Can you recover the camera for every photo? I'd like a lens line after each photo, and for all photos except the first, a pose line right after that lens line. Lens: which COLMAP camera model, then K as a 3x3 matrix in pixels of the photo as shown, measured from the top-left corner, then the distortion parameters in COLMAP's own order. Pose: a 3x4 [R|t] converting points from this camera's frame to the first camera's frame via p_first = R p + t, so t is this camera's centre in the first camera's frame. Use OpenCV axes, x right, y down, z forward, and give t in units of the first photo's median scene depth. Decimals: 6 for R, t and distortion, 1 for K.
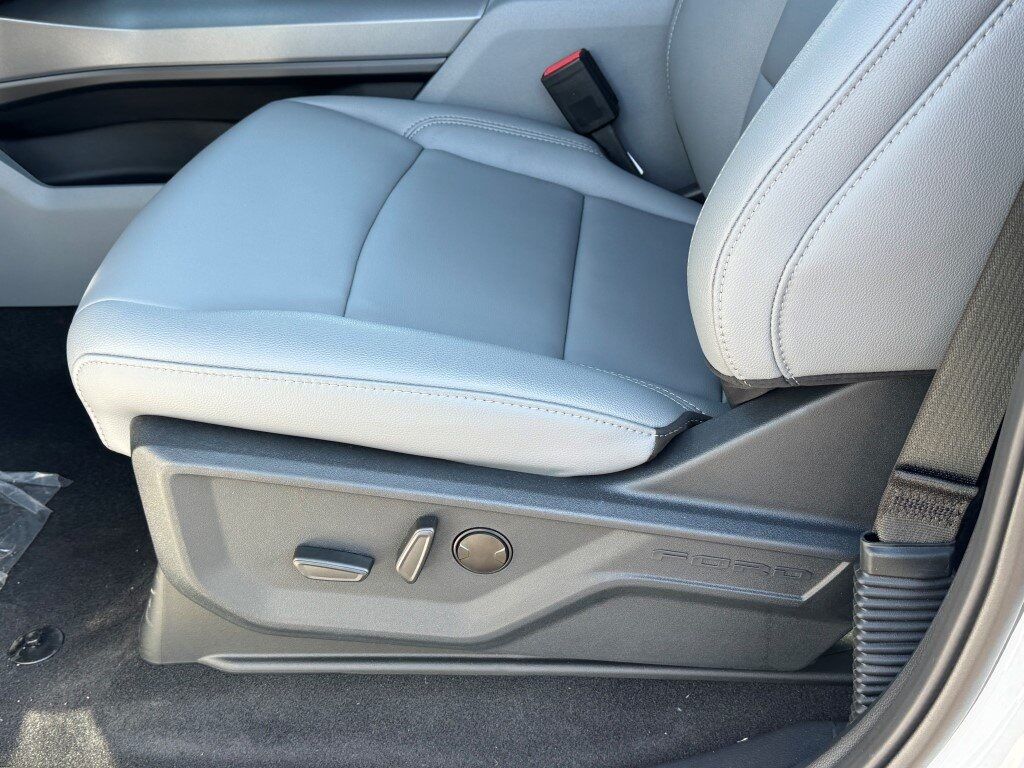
lens RADIAL K [[1148.4, 0, 513.3], [0, 1148.4, 380.0], [0, 0, 1]] dist [0.084851, 0.000000]
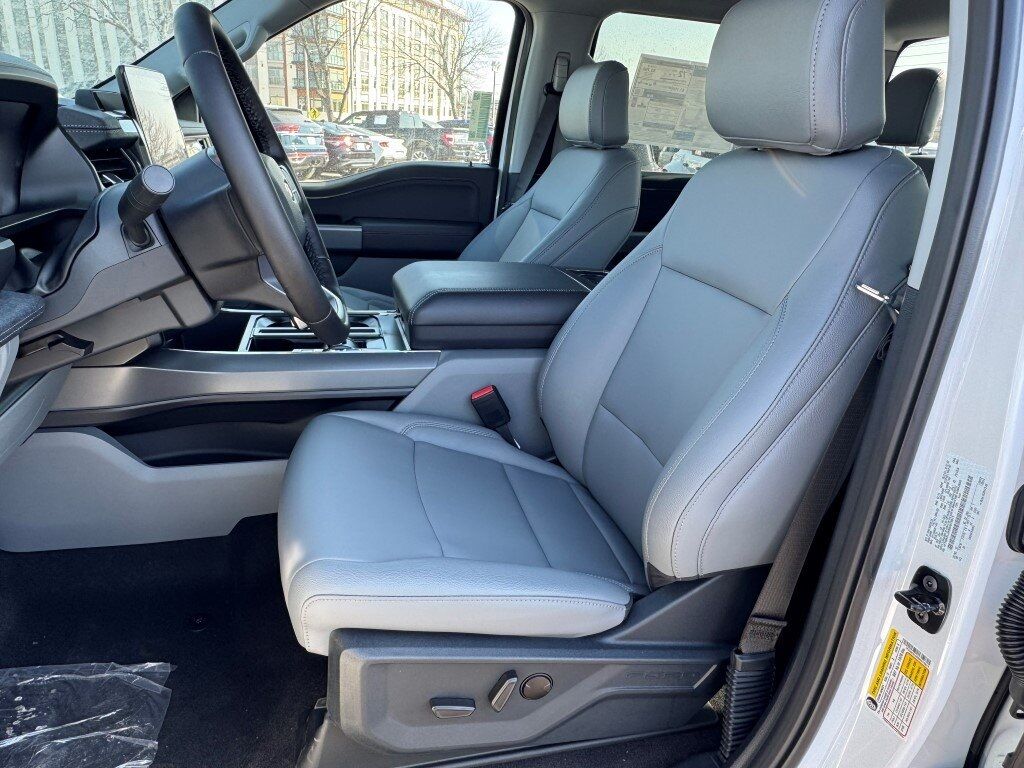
lens RADIAL K [[697.7, 0, 512.7], [0, 697.7, 381.4], [0, 0, 1]] dist [-0.000595, 0.006752]
pose [[0.942464, -0.003219, 0.334291, -0.416279], [0.070944, 0.979104, -0.190584, -0.108889], [-0.326692, 0.203334, 0.922999, -0.076845]]
